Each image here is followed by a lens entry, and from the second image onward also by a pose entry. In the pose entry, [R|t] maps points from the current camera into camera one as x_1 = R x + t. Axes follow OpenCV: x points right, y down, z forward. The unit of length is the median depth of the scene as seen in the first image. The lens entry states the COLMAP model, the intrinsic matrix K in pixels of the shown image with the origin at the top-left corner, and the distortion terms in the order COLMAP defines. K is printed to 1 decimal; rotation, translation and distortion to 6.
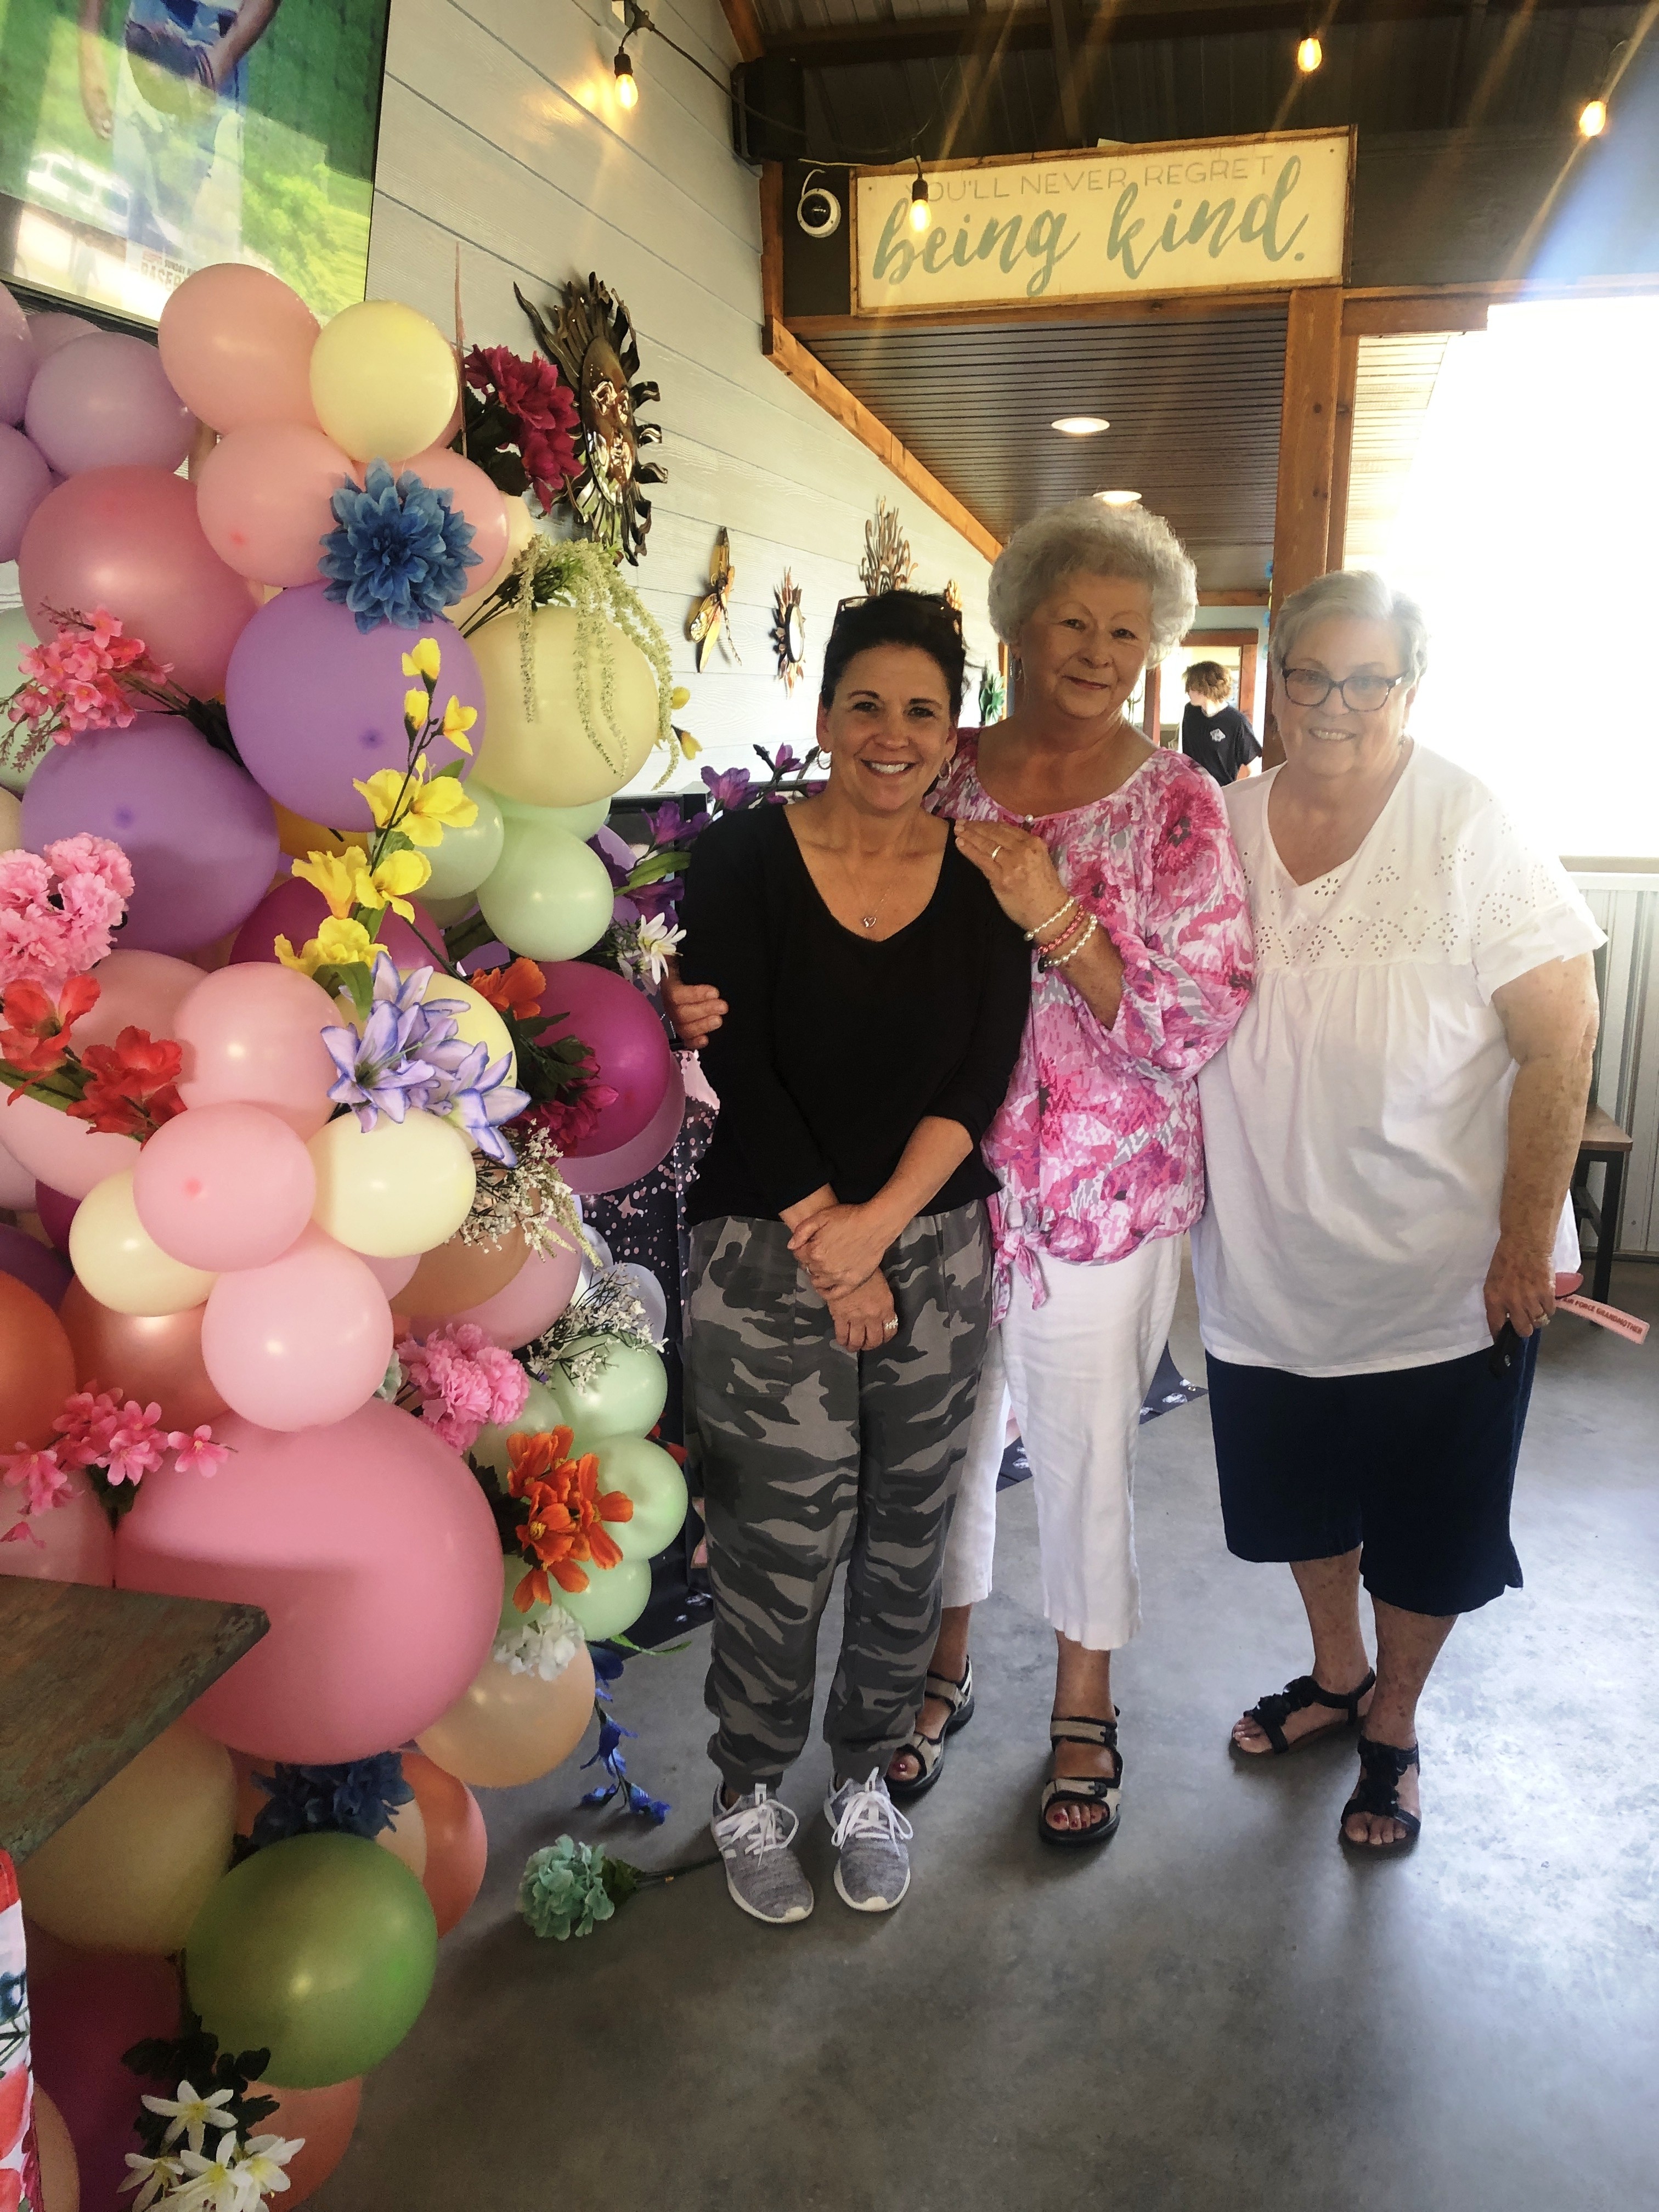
lens RADIAL K [[1788.4, 0, 823.4], [0, 1788.4, 1154.8], [0, 0, 1]] dist [-0.078454, 0.094893]
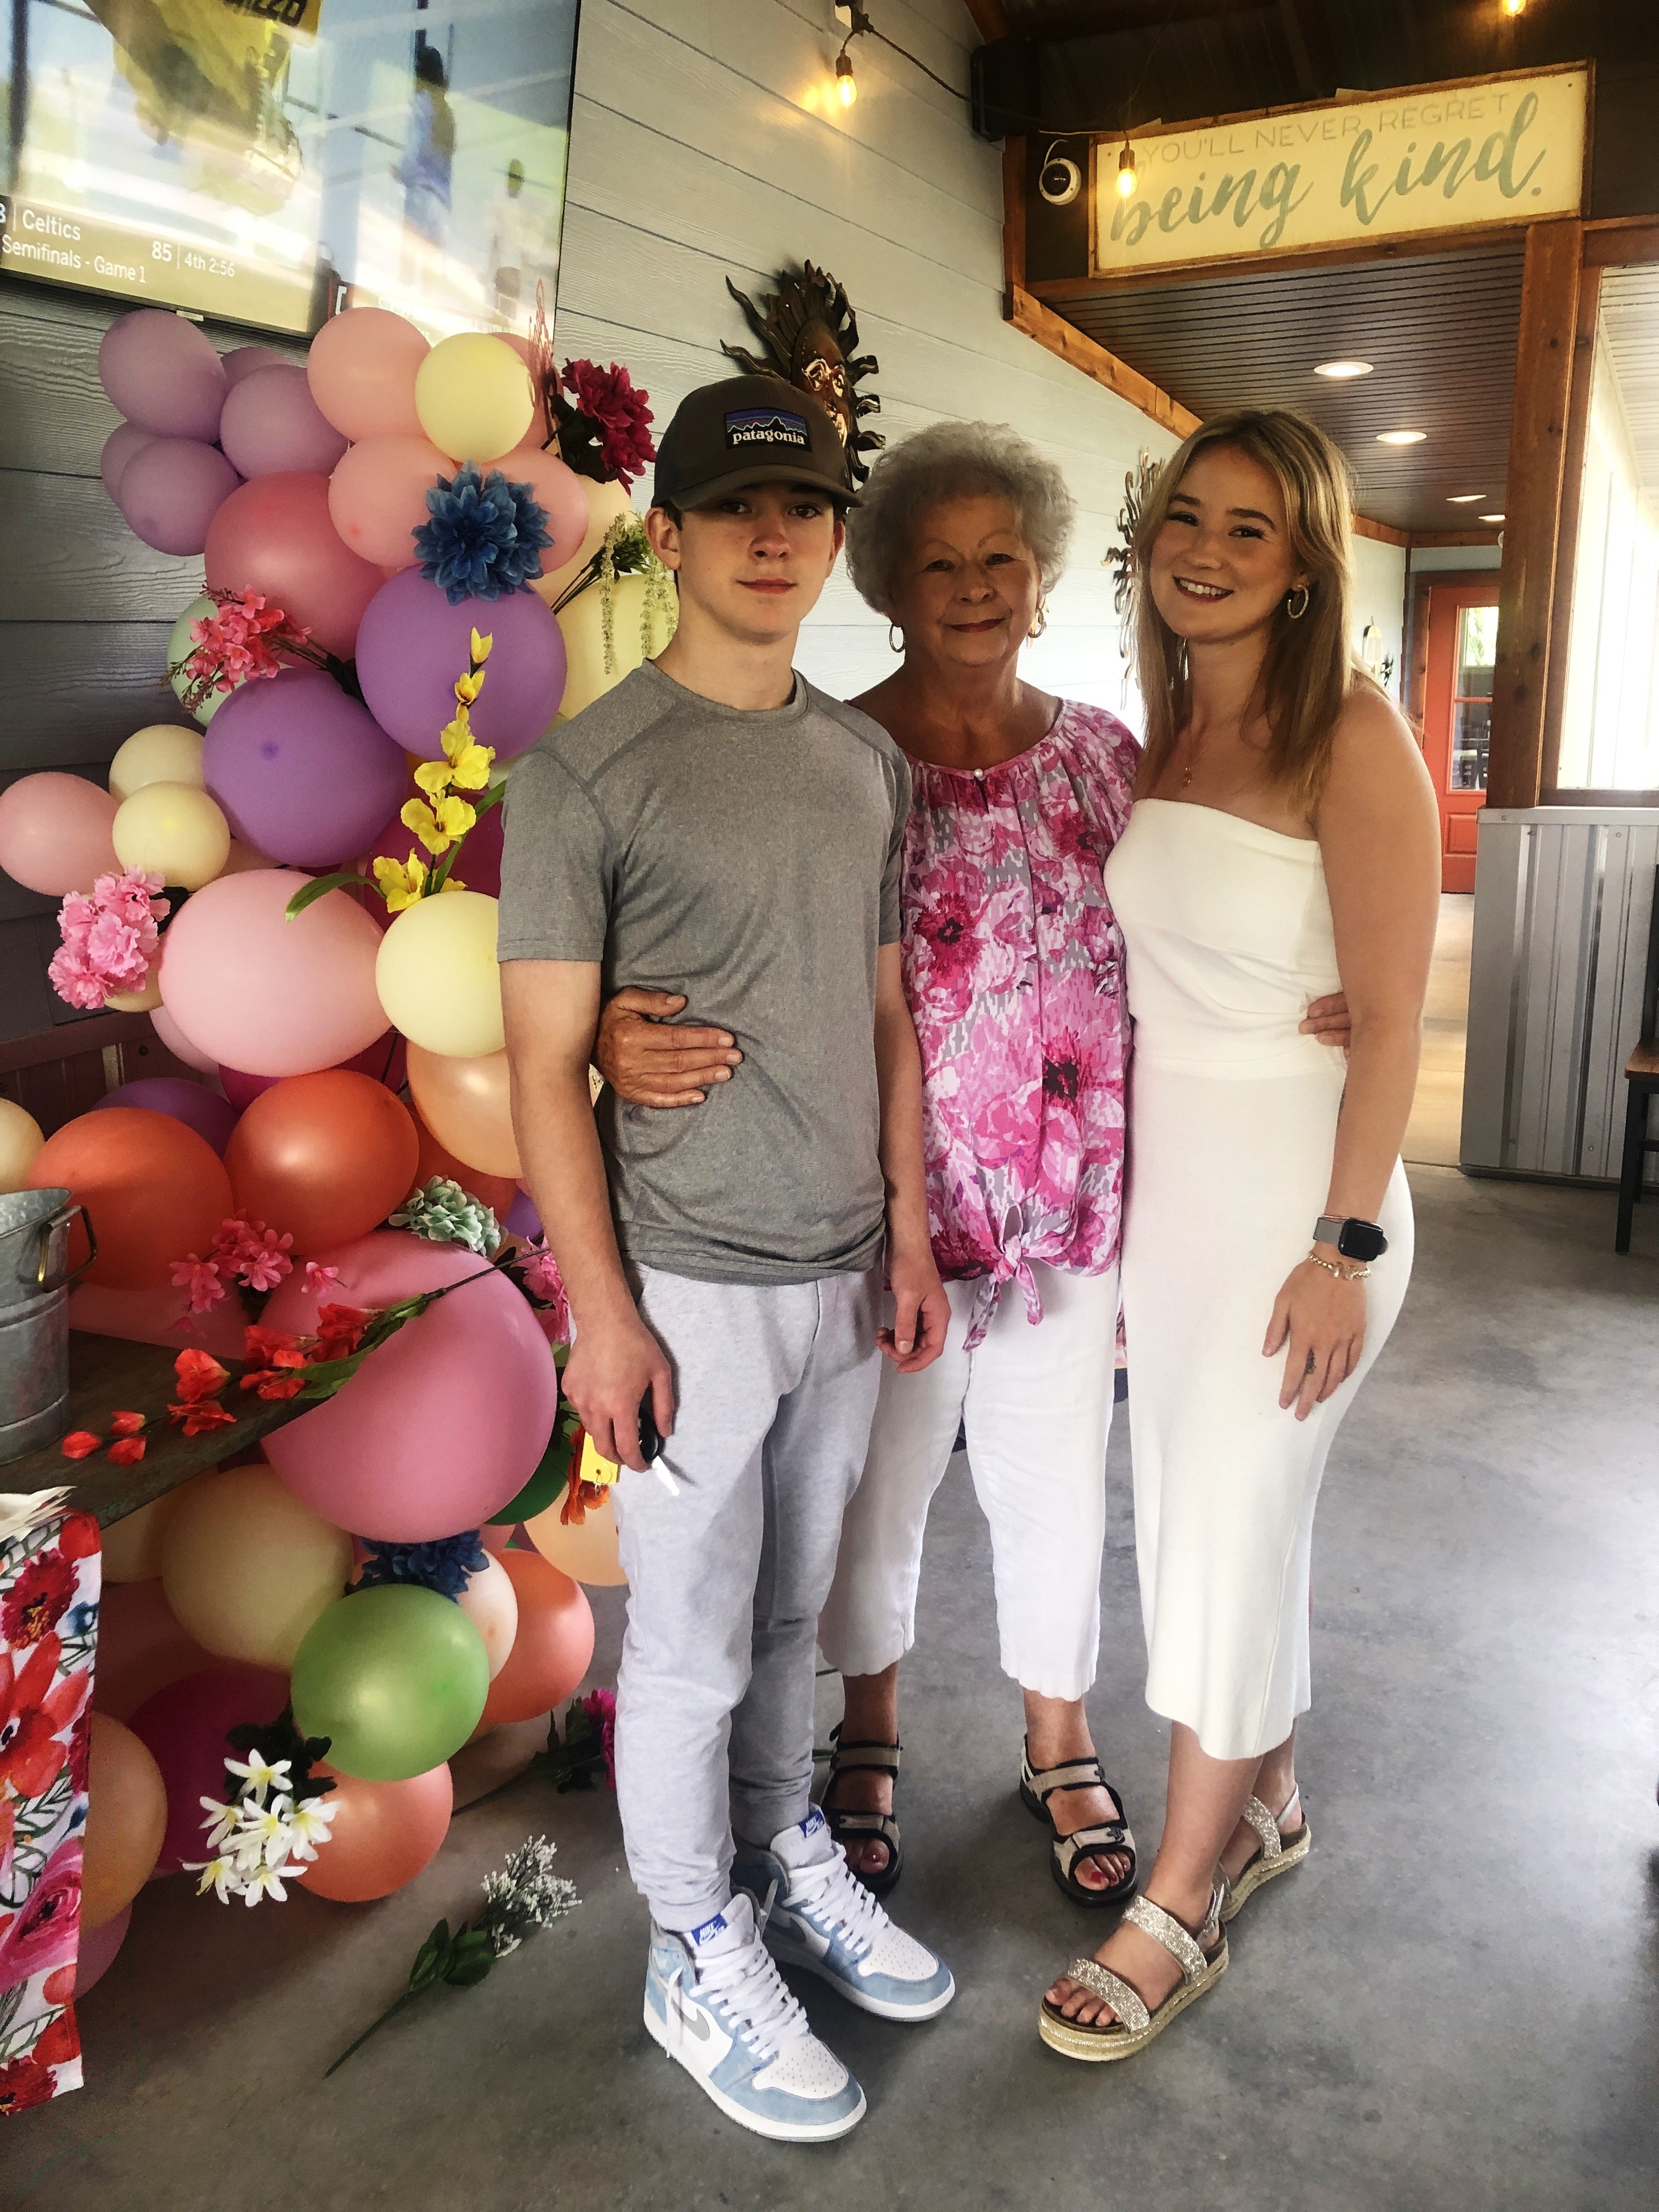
lens RADIAL K [[1770.0, 0, 824.3], [0, 1770.0, 1092.8], [0, 0, 1]] dist [-0.008718, 0.002807]
pose [[0.979248, 0.031707, -0.200168, 0.090993], [-0.032551, 0.999470, -0.000925, 0.013921], [0.200033, 0.007421, 0.979761, -0.055492]]
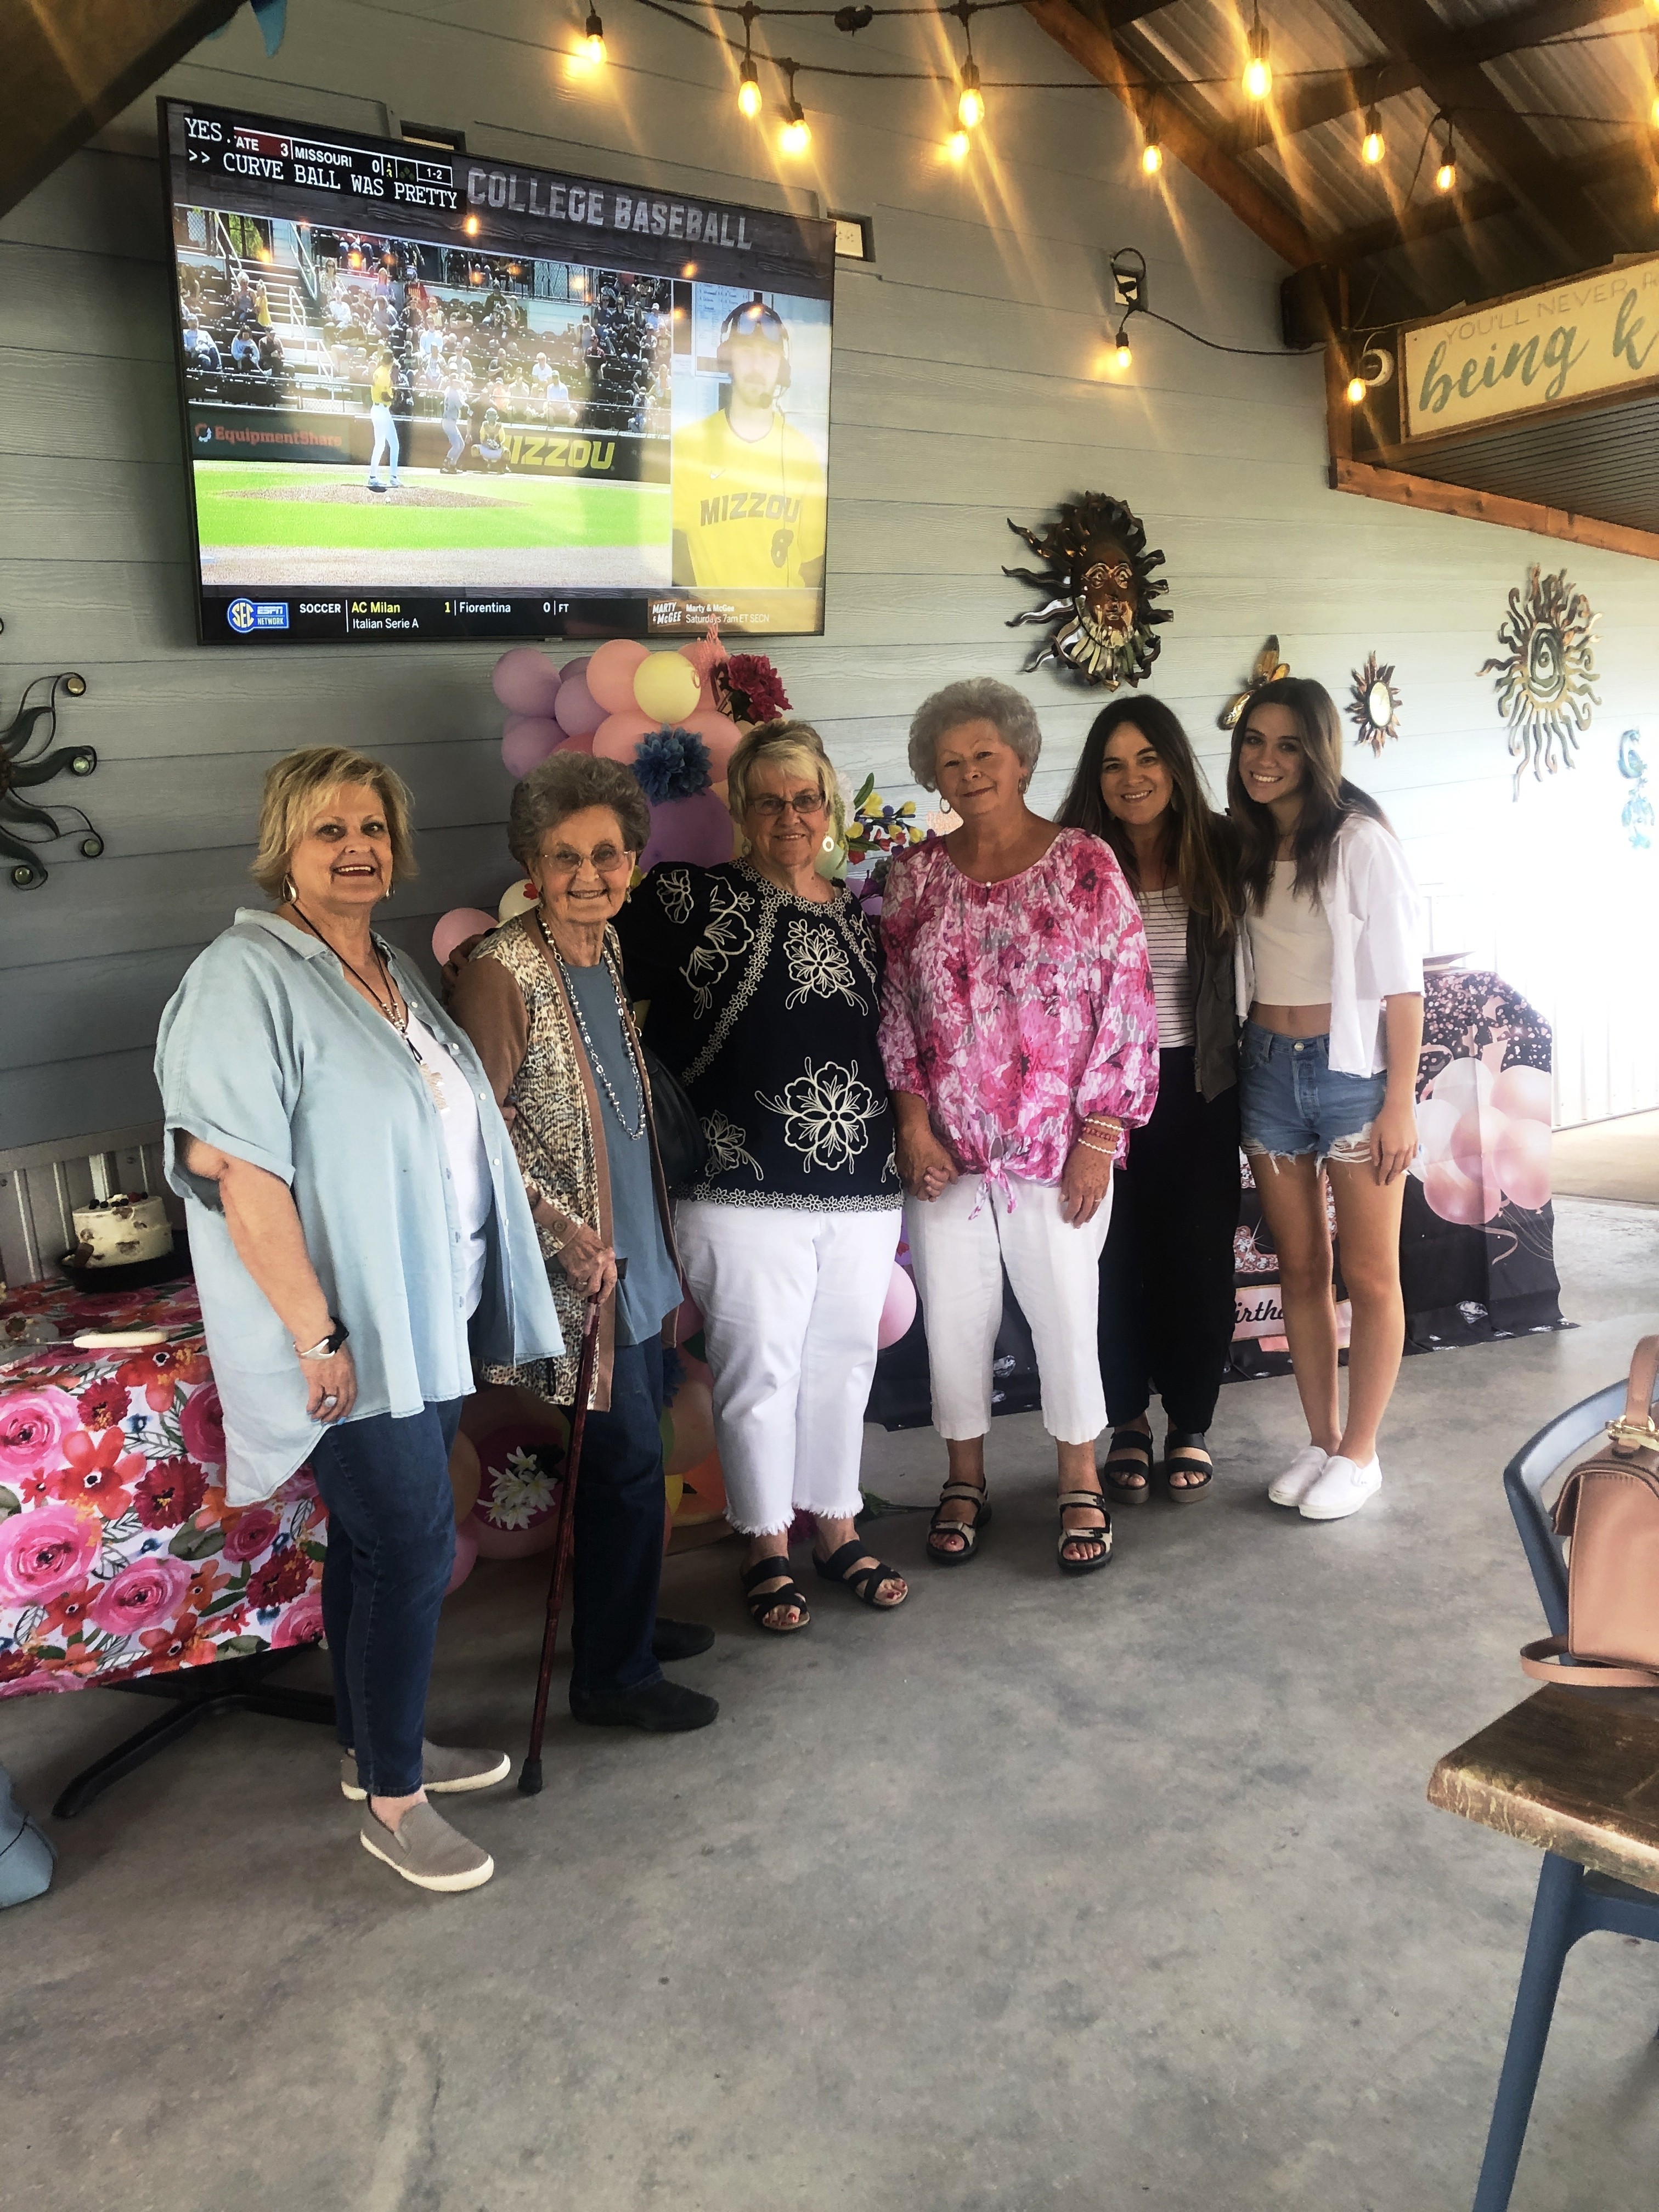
lens RADIAL K [[1808.5, 0, 819.8], [0, 1808.5, 1114.0], [0, 0, 1]] dist [0.008676, 0.002435]
pose [[0.827390, 0.023777, -0.561124, 0.415610], [-0.051592, 0.998097, -0.033781, 0.052086], [0.559253, 0.056900, 0.827042, -0.245404]]
